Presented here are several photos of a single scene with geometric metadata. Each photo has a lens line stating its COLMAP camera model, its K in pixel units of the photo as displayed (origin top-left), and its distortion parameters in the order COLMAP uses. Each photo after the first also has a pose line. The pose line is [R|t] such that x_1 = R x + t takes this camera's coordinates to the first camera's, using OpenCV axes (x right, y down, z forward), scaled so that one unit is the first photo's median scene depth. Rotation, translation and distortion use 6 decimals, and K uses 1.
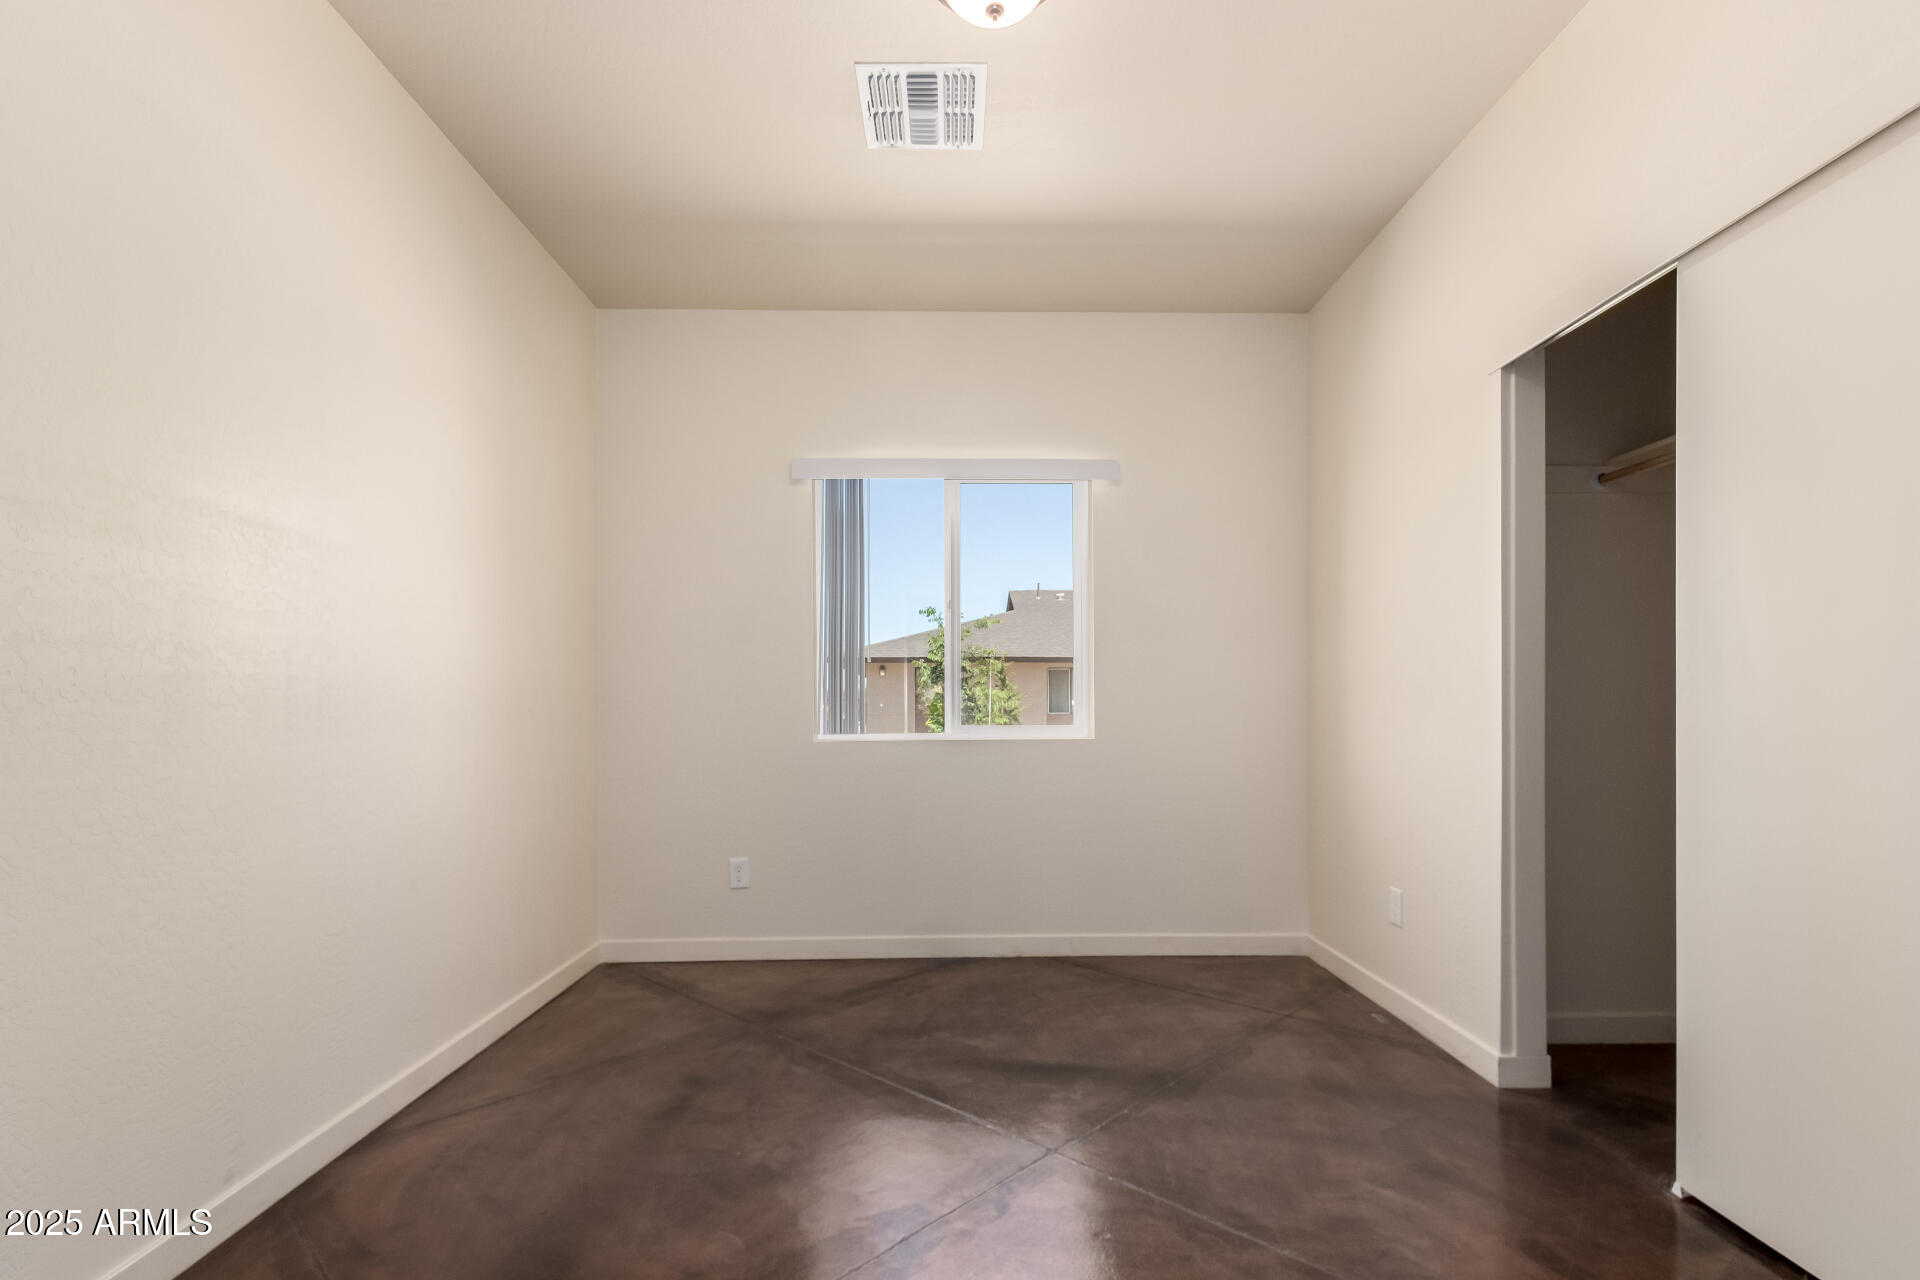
lens RADIAL K [[894.0, 0, 963.1], [0, 894.0, 700.4], [0, 0, 1]] dist [-0.000182, -0.001228]
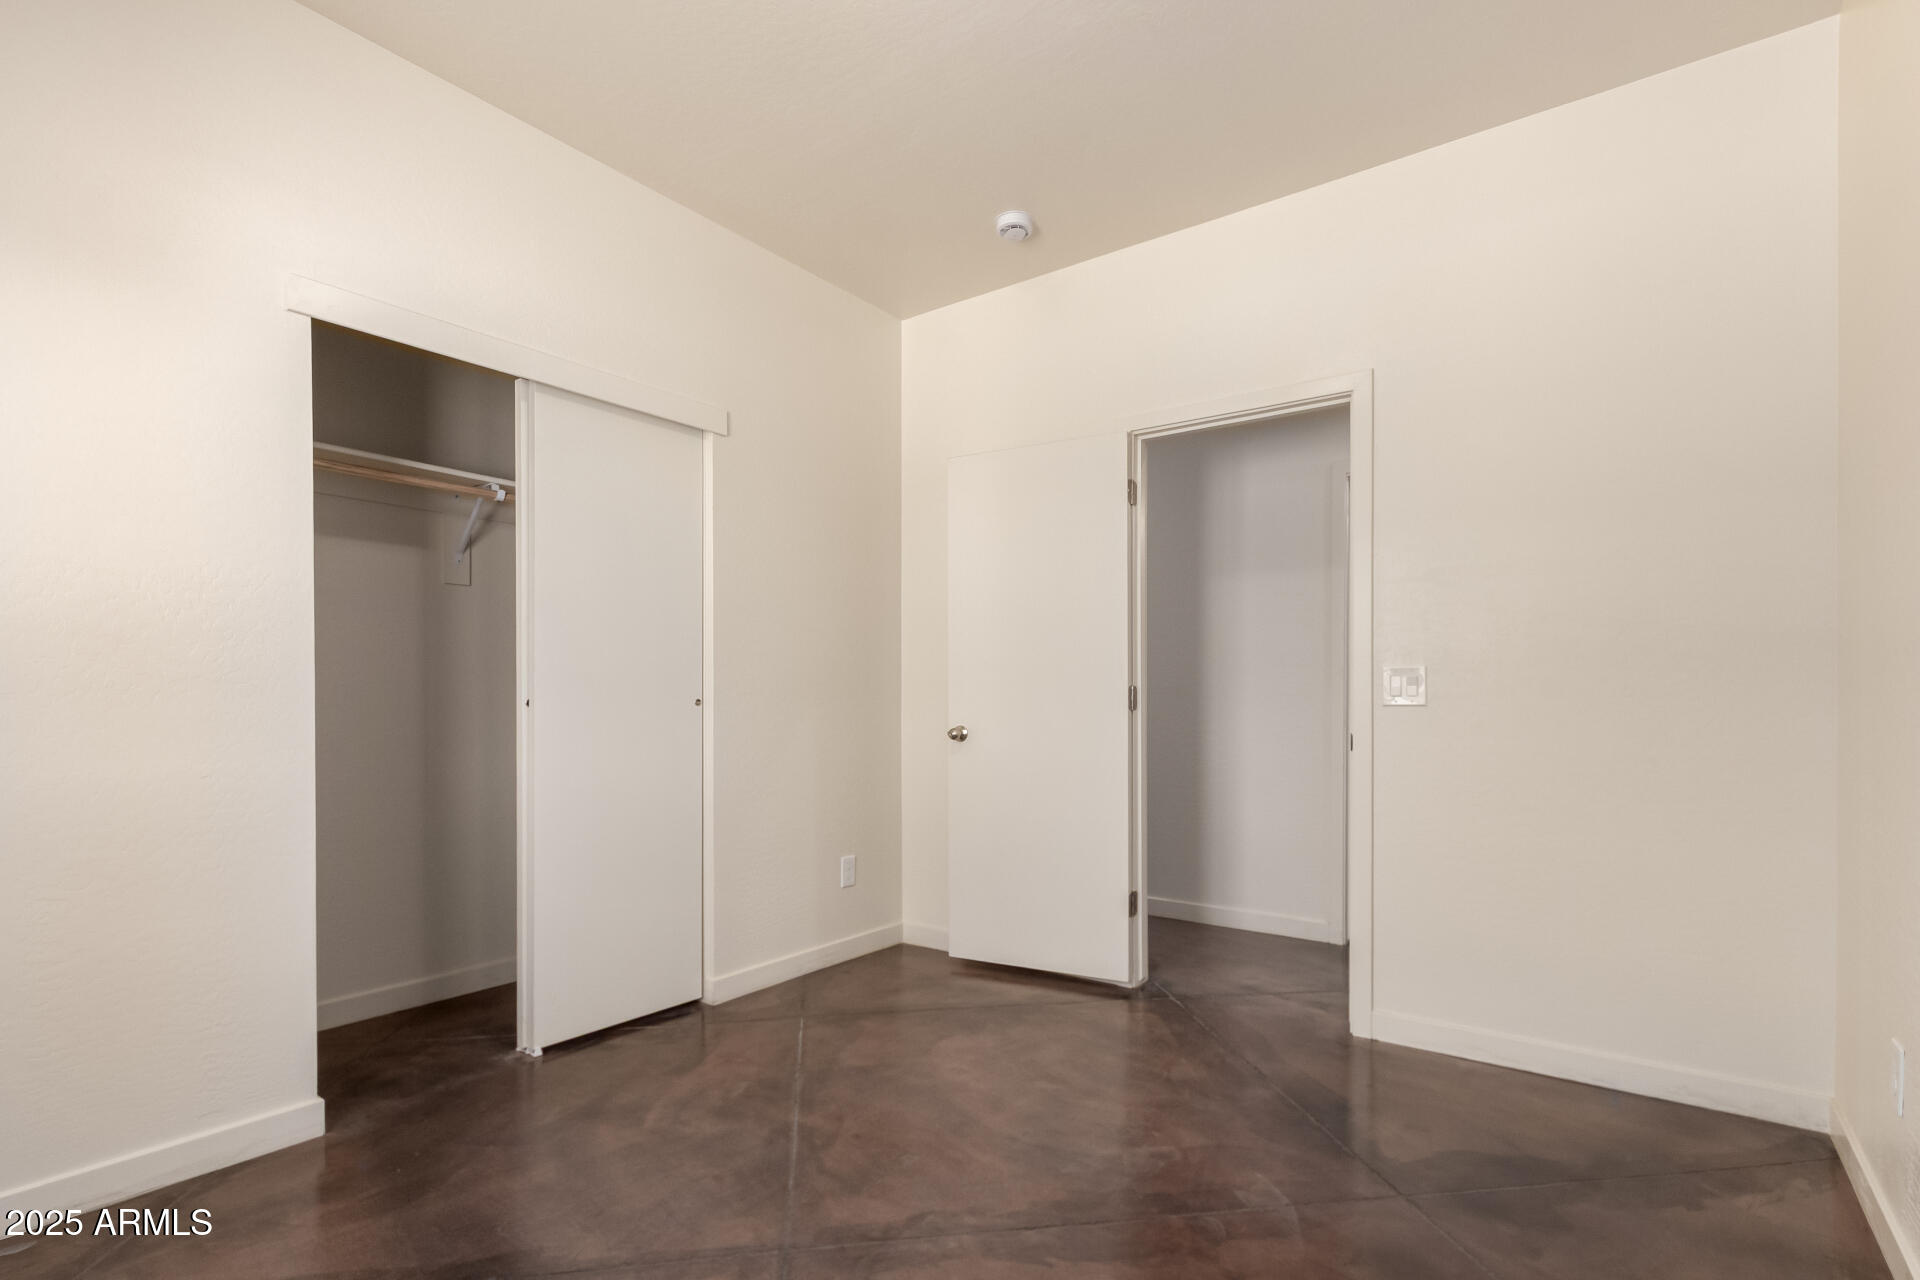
lens RADIAL K [[894.0, 0, 963.1], [0, 894.0, 700.4], [0, 0, 1]] dist [-0.000182, -0.001228]
pose [[-0.792425, -0.000014, 0.609970, -0.568443], [0.003279, 0.999985, 0.004283, -0.004469], [-0.609961, 0.005394, -0.792413, 1.669813]]
